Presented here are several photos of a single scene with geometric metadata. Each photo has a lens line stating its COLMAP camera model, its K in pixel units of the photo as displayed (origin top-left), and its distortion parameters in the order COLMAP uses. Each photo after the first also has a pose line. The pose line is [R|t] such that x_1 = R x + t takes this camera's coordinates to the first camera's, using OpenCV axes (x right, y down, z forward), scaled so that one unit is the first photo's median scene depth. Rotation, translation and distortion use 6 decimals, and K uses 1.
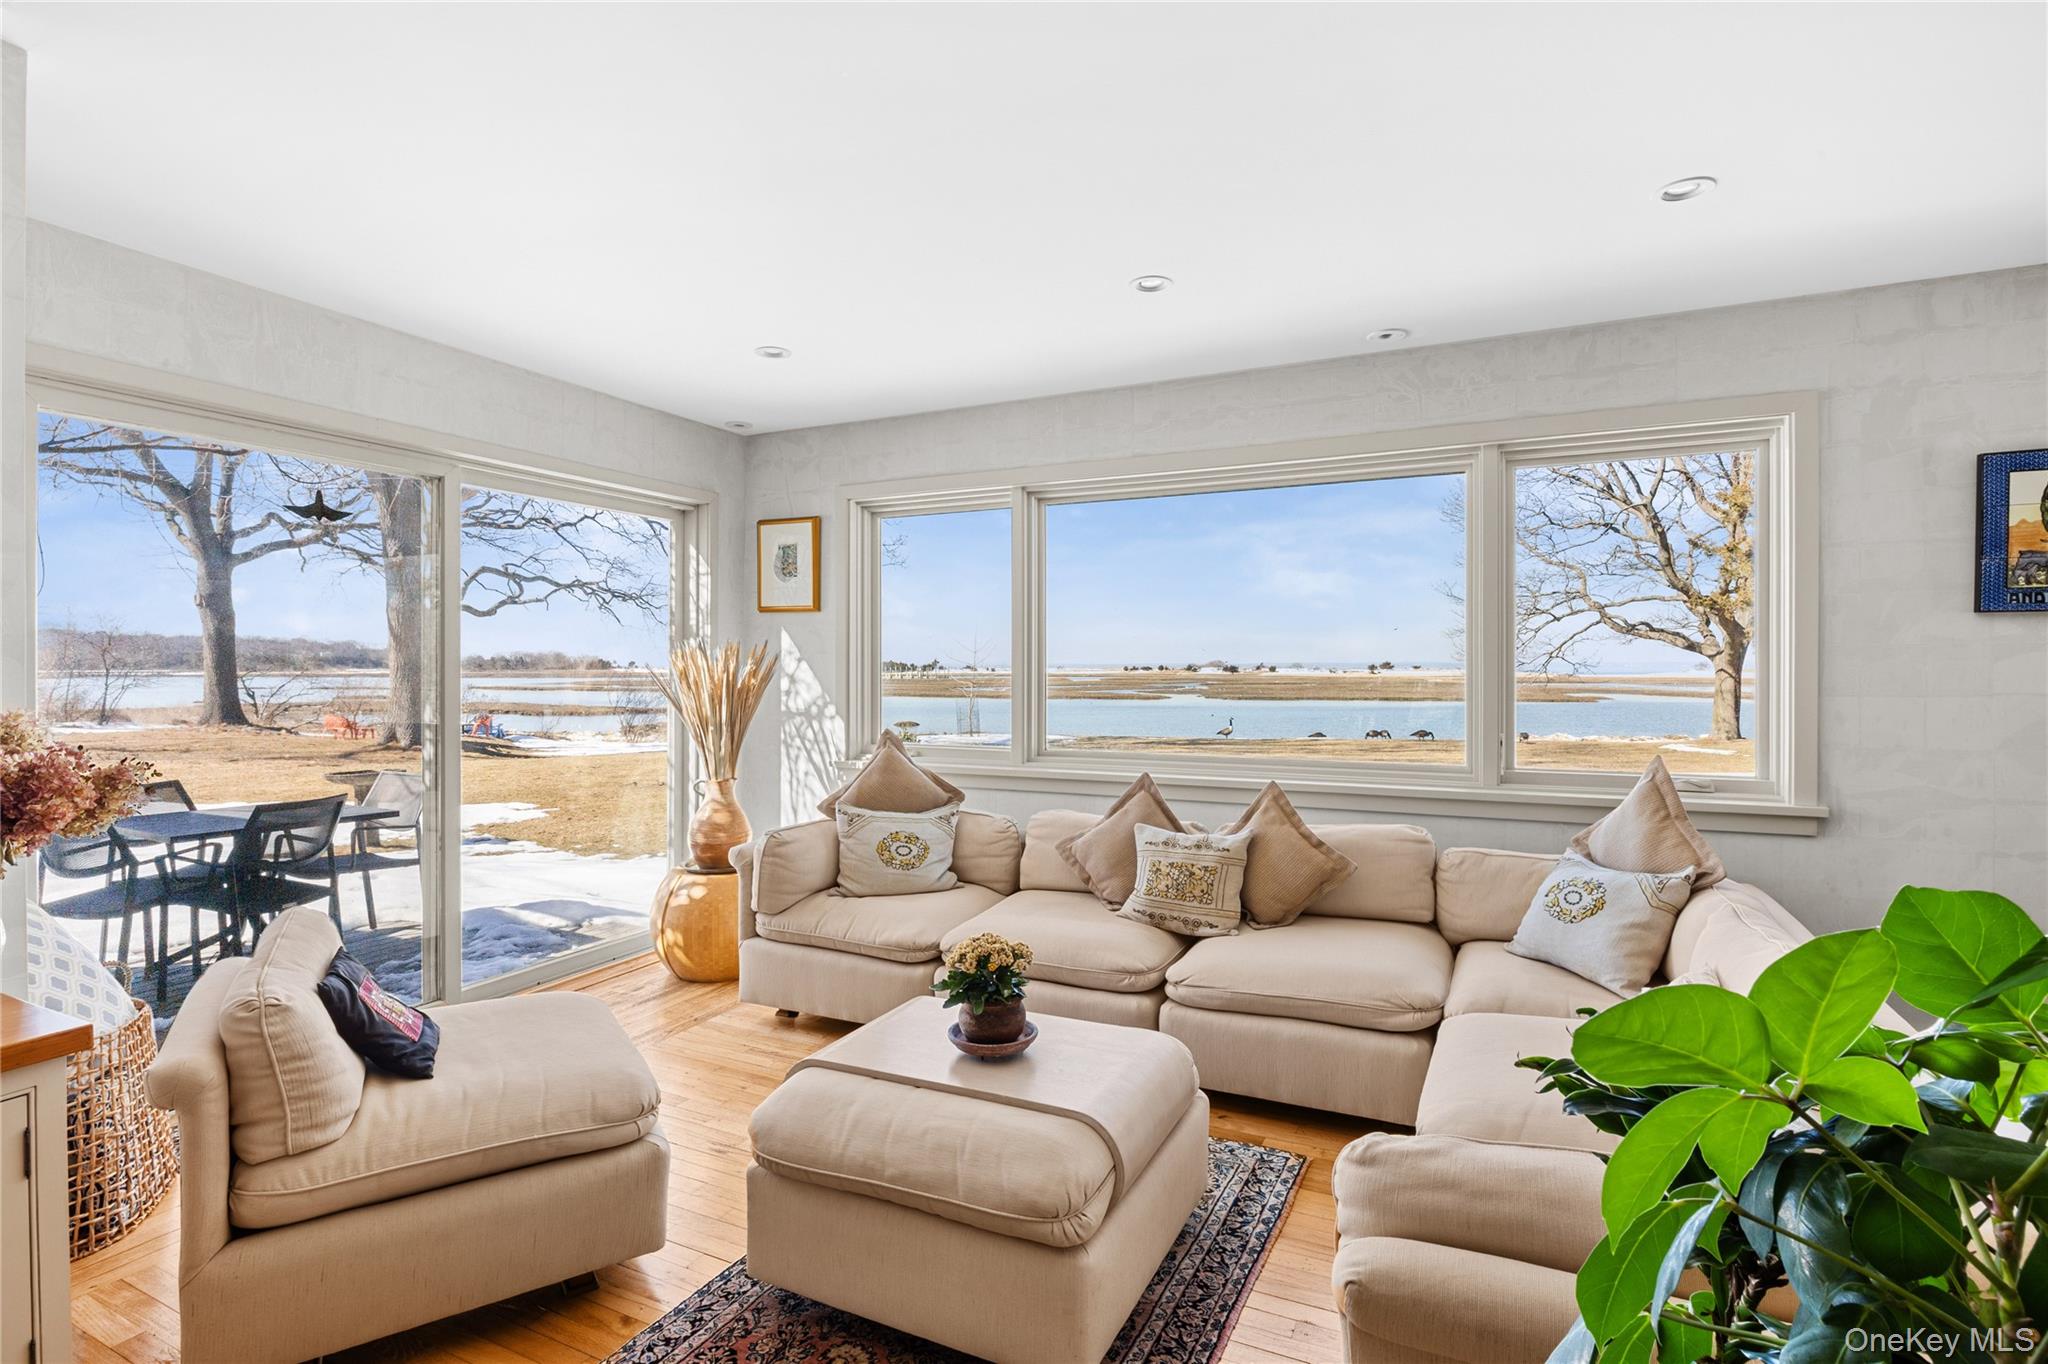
lens RADIAL K [[991.5, 0, 1019.8], [0, 991.5, 668.4], [0, 0, 1]] dist [-0.014890, 0.001100]
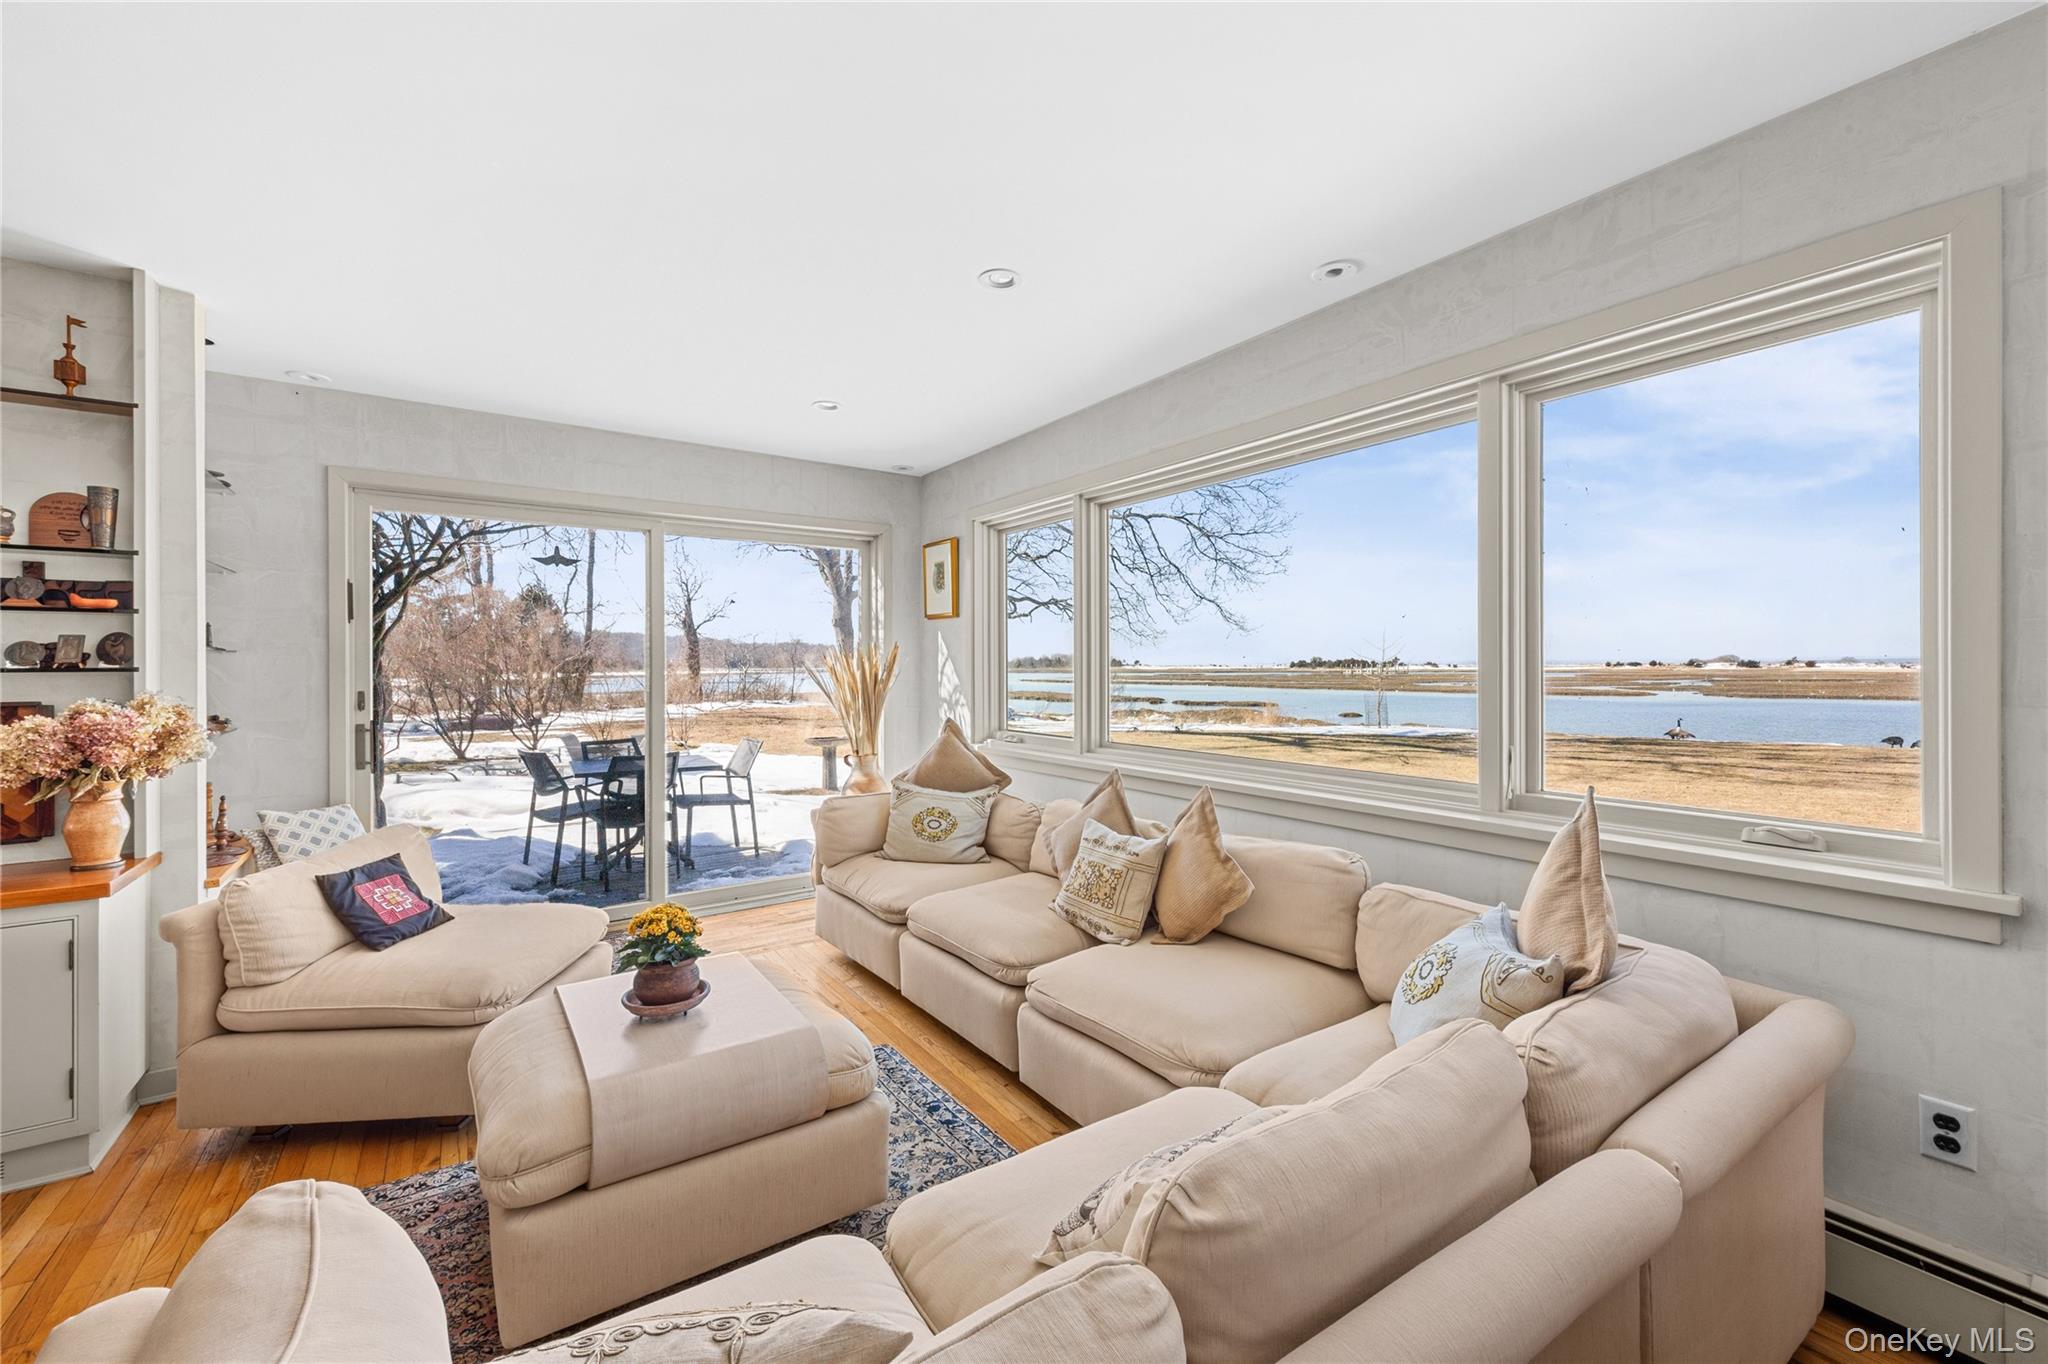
lens RADIAL K [[822.9, 0, 1017.9], [0, 822.9, 666.1], [0, 0, 1]] dist [0.004733, -0.000639]
pose [[0.869967, -0.002778, -0.493103, 0.423306], [0.003257, 0.999995, 0.000112, 0.001602], [0.493100, -0.001704, 0.869971, 0.216361]]
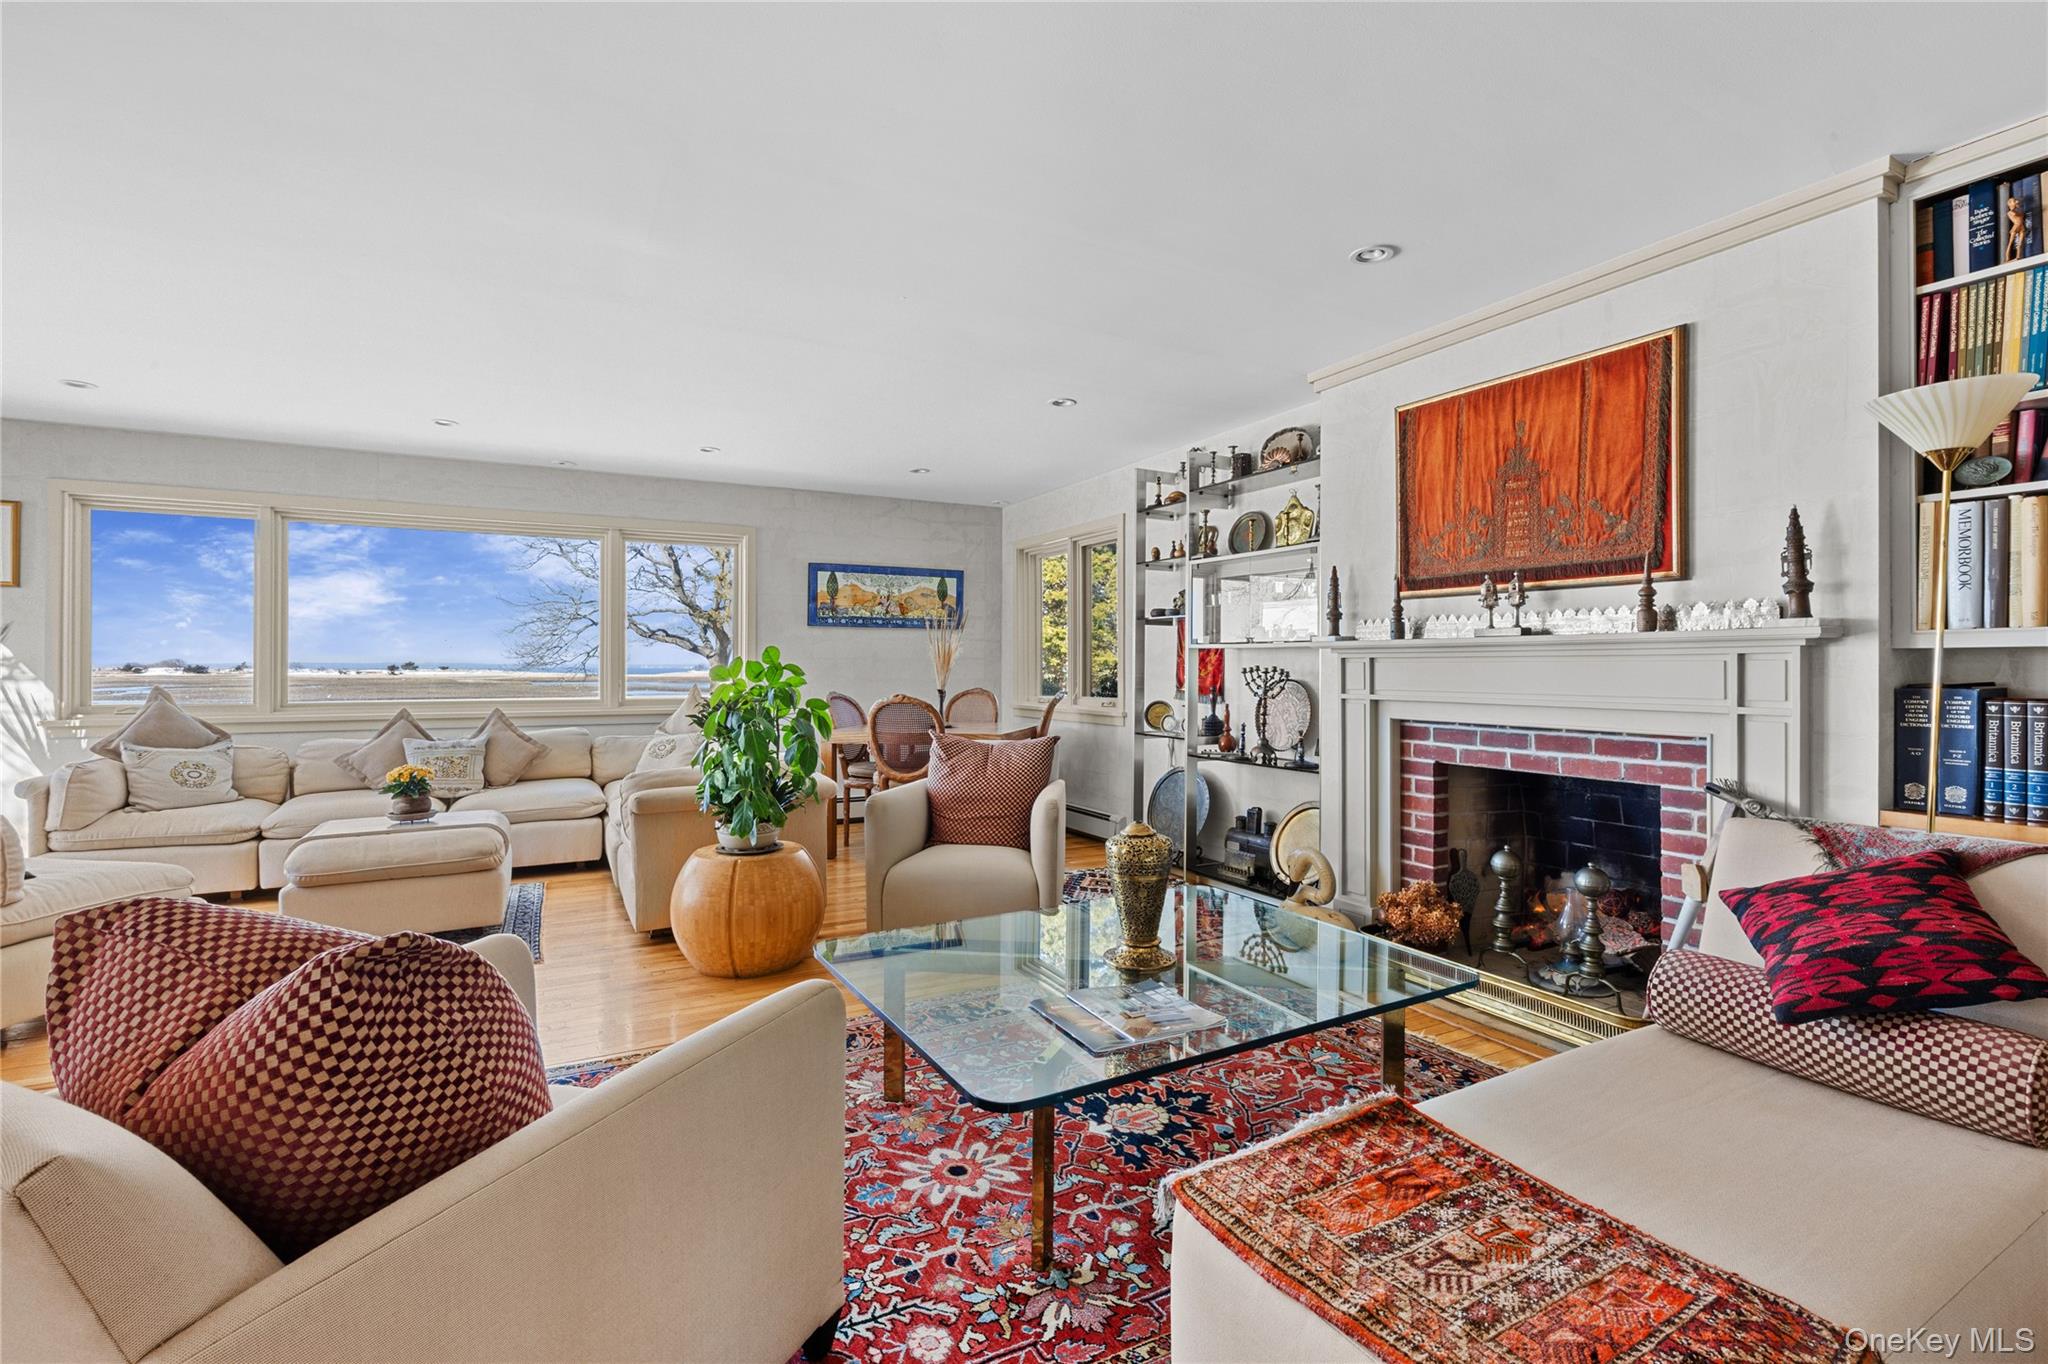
lens RADIAL K [[928.5, 0, 1025.7], [0, 928.5, 668.5], [0, 0, 1]] dist [-0.010907, -0.000413]
pose [[0.586763, 0.001963, 0.809756, -0.451588], [-0.001305, 0.999998, -0.001479, 0.040291], [-0.809758, -0.000189, 0.586764, -0.617401]]
